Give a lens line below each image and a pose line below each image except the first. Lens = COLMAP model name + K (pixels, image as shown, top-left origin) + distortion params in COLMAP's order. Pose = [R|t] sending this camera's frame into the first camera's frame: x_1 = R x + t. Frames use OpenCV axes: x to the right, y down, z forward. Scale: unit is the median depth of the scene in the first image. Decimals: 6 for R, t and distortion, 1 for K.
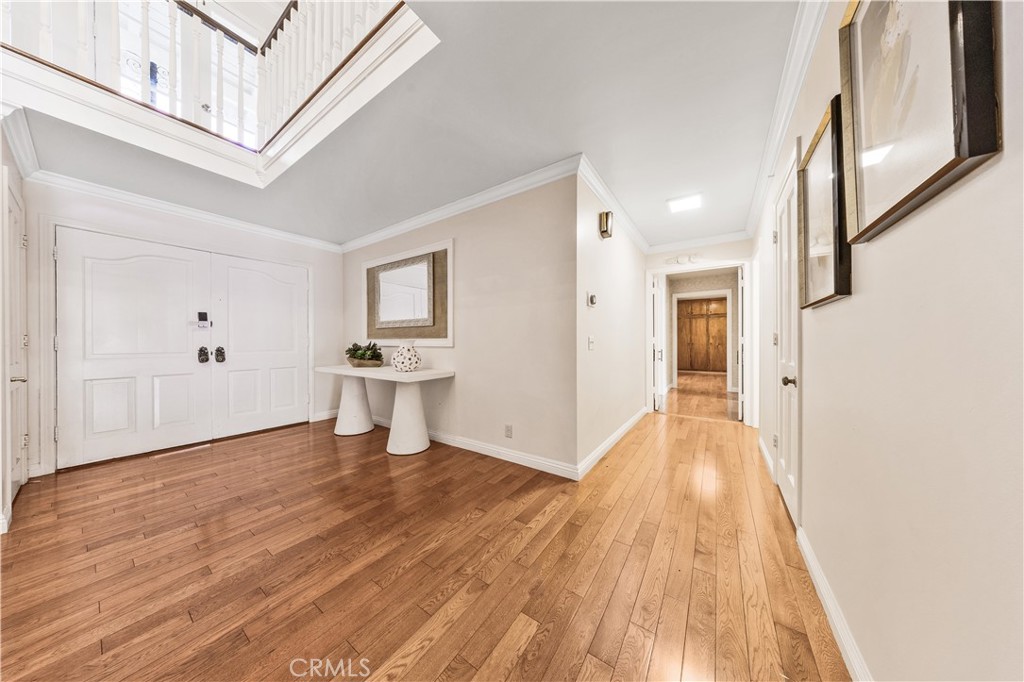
lens RADIAL K [[299.6, 0, 511.1], [0, 299.6, 341.9], [0, 0, 1]] dist [-0.003328, 0.000531]
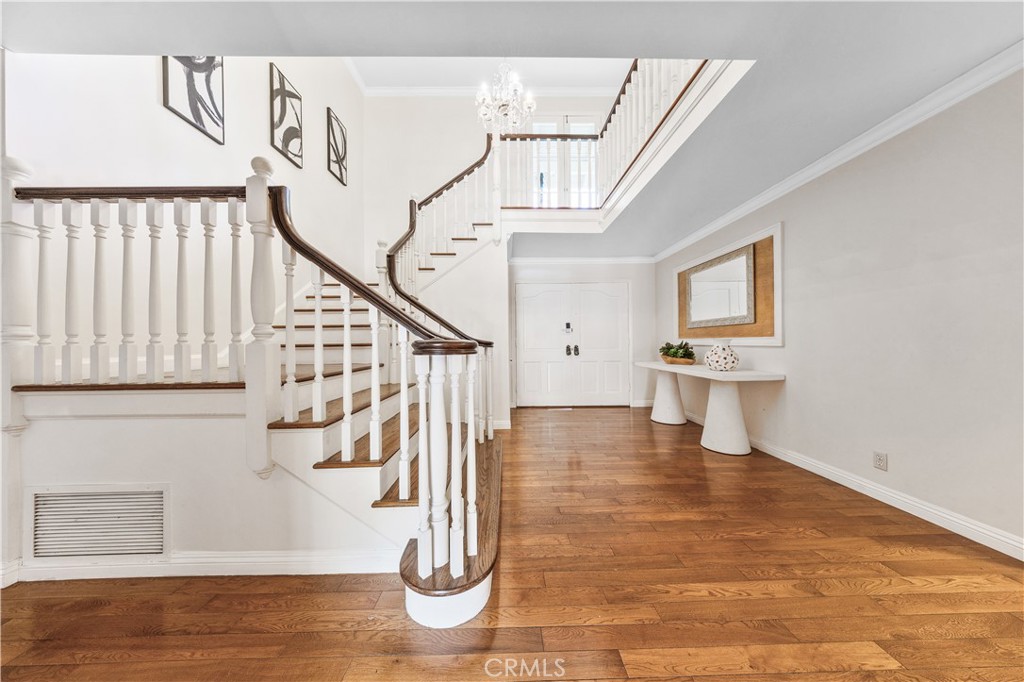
lens RADIAL K [[299.6, 0, 510.8], [0, 299.6, 341.2], [0, 0, 1]] dist [-0.003328, 0.000531]
pose [[0.586435, -0.004974, -0.809981, 0.059716], [0.005319, 0.999983, -0.002289, -0.000939], [0.809979, -0.002965, 0.586451, -0.193005]]
